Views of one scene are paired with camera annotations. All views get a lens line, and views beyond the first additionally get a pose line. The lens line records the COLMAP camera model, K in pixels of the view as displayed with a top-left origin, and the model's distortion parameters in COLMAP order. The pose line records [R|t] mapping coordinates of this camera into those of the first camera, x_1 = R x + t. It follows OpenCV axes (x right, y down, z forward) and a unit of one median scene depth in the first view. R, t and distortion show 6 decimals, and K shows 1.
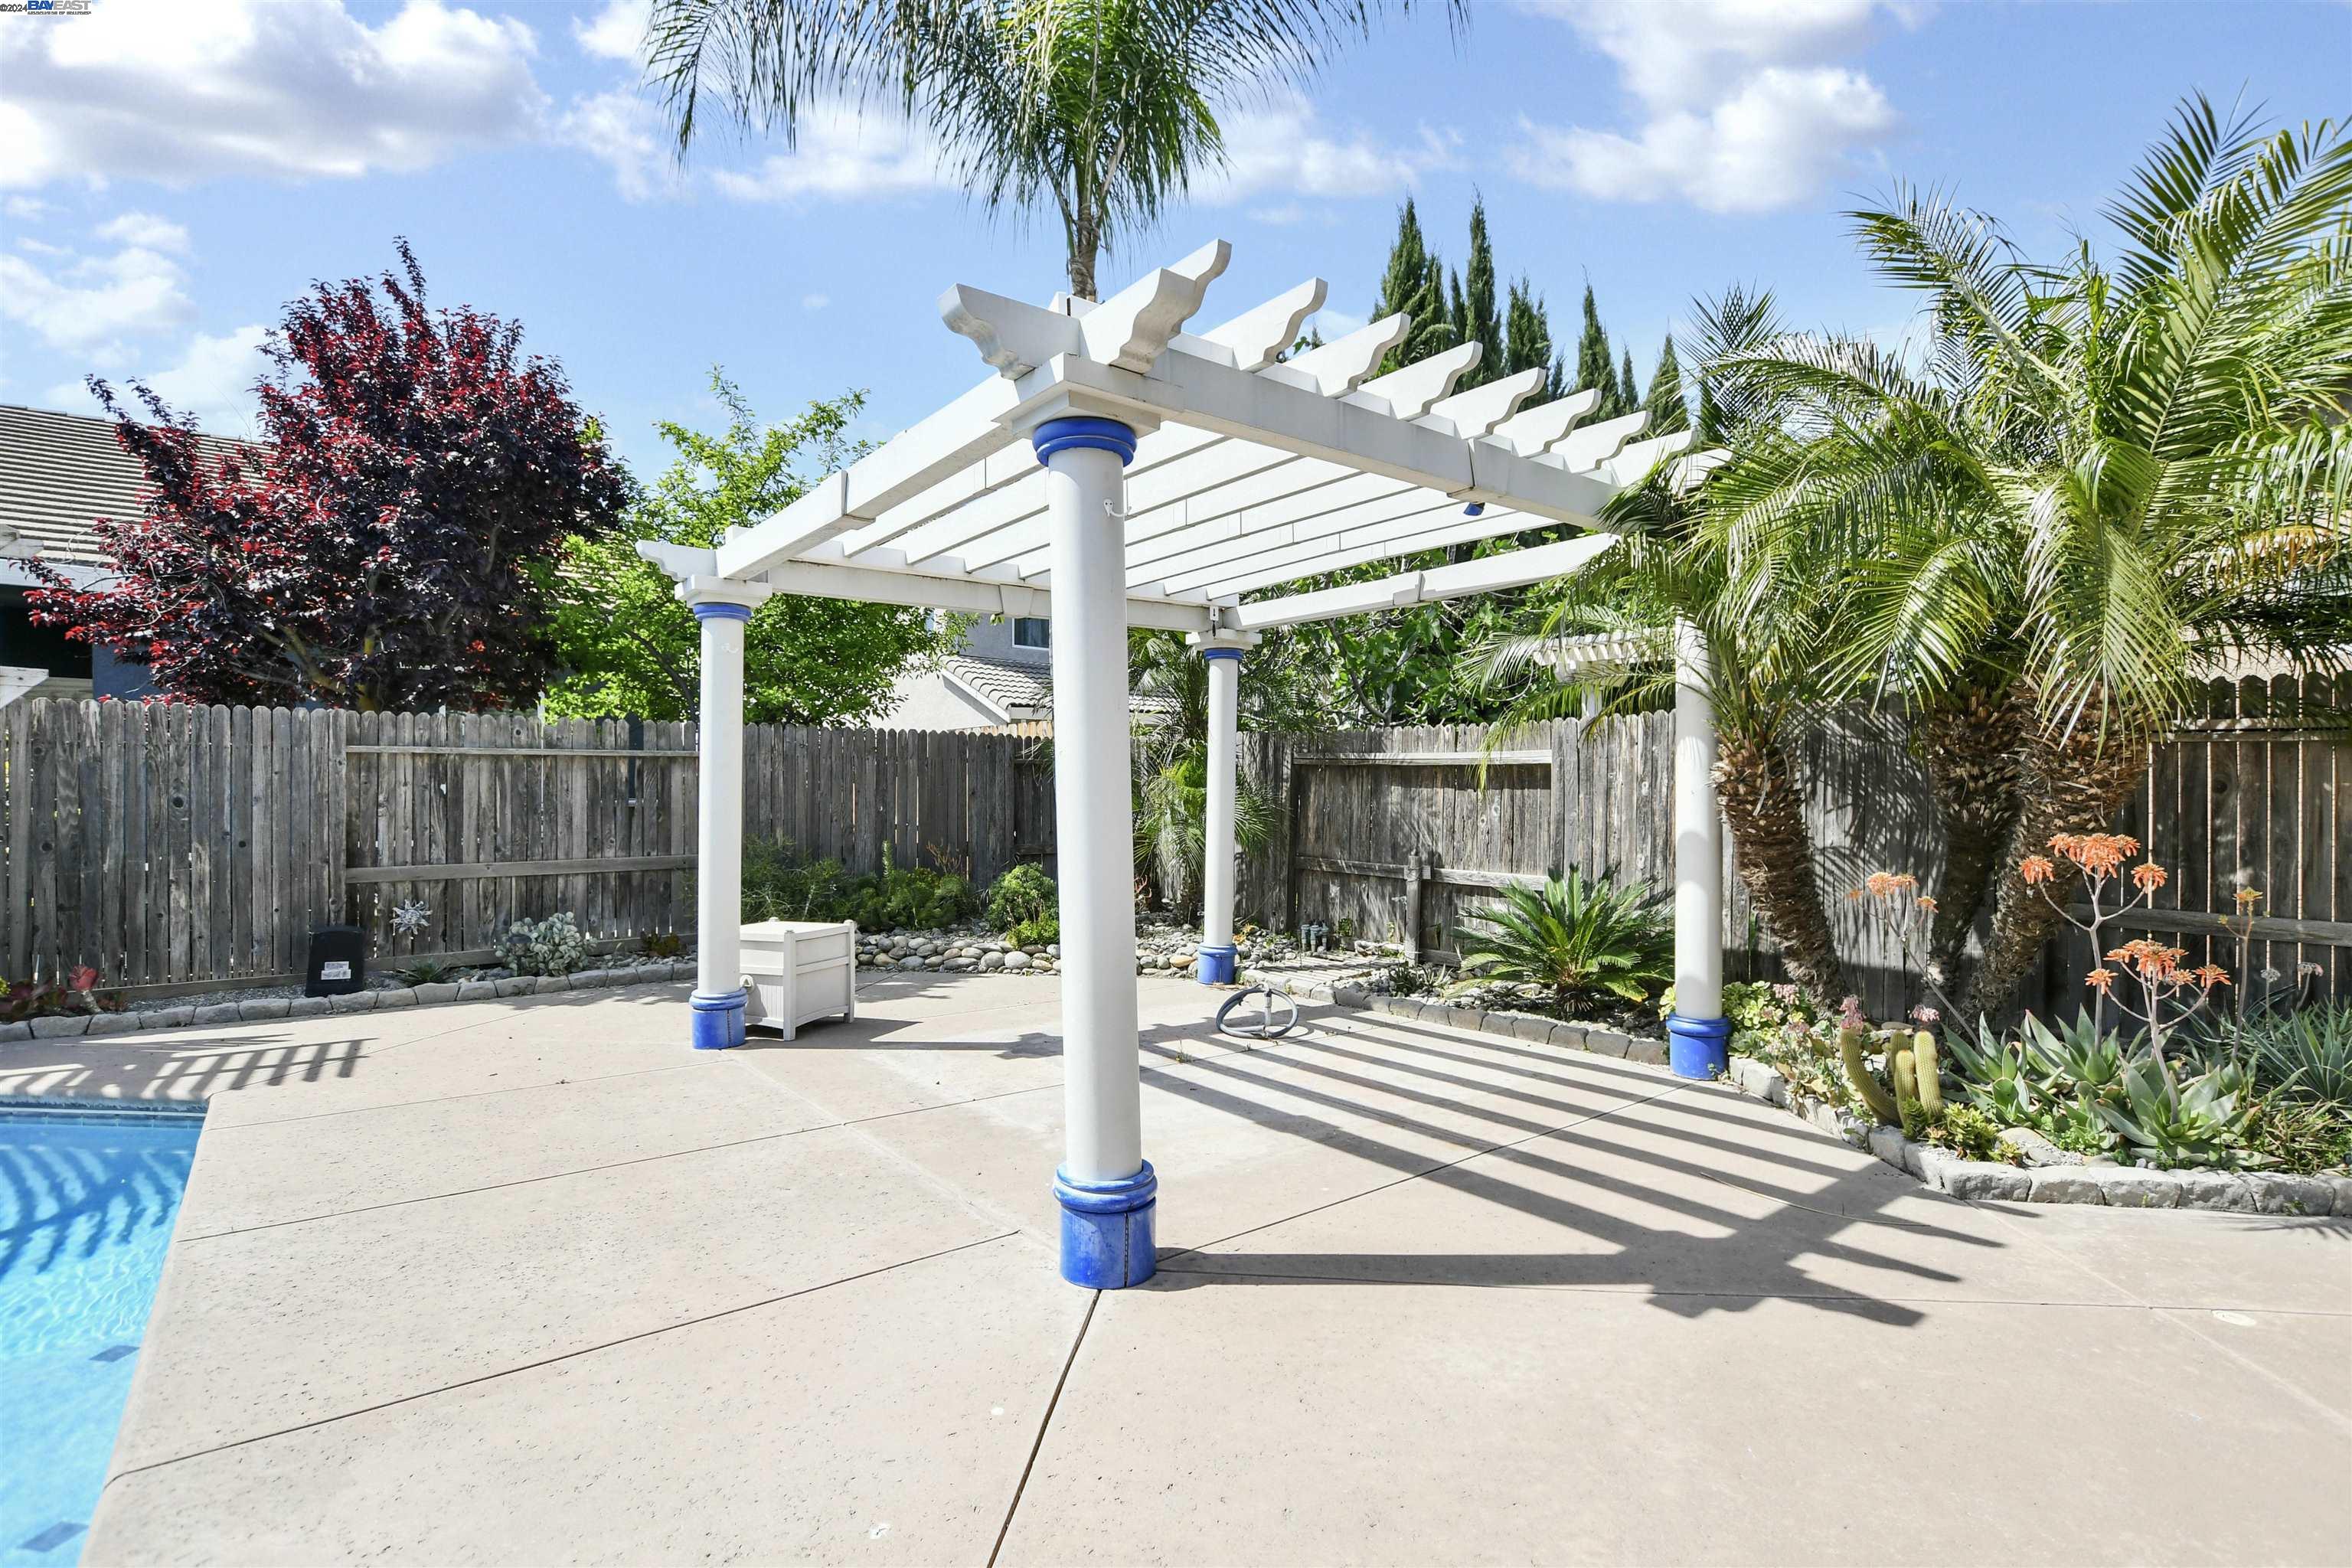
lens RADIAL K [[1092.1, 0, 1164.6], [0, 1092.1, 817.8], [0, 0, 1]] dist [-0.022500, 0.000488]
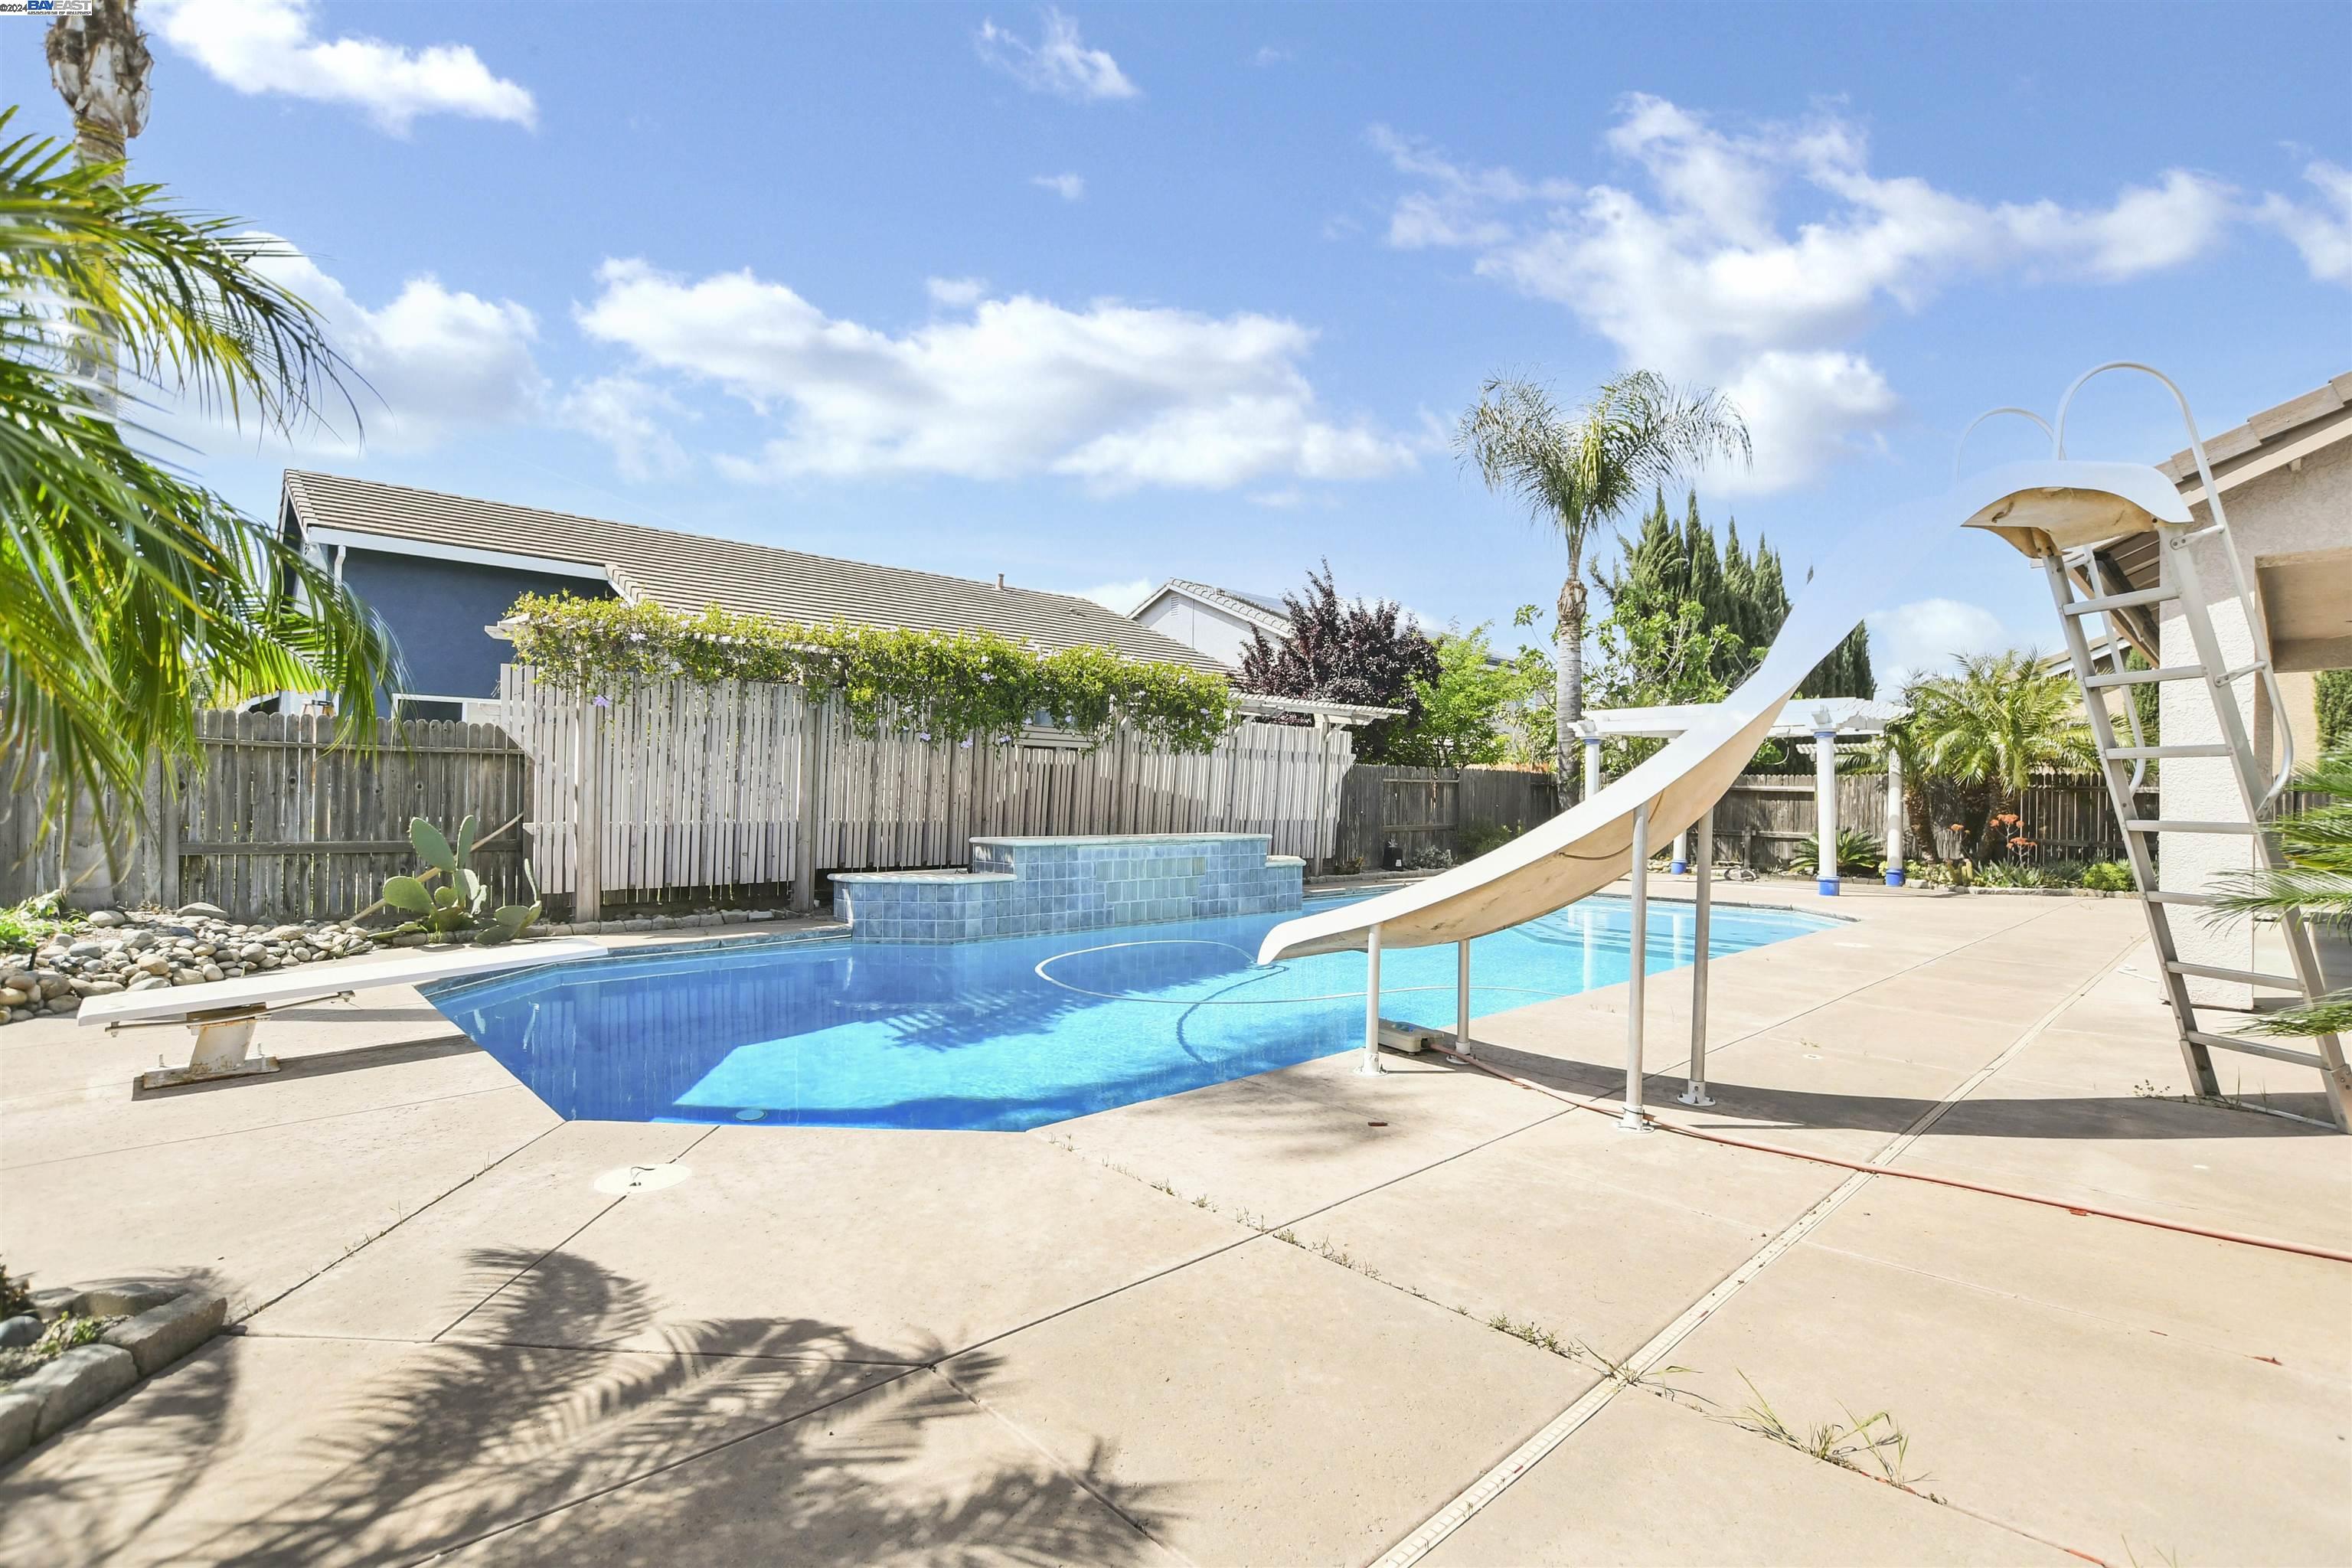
lens RADIAL K [[1092.1, 0, 1164.6], [0, 1092.1, 817.8], [0, 0, 1]] dist [-0.022500, 0.000488]
pose [[0.997822, 0.010373, 0.065136, -2.068753], [-0.010353, 0.999946, -0.000645, 0.050200], [-0.065139, -0.000031, 0.997876, -2.290116]]
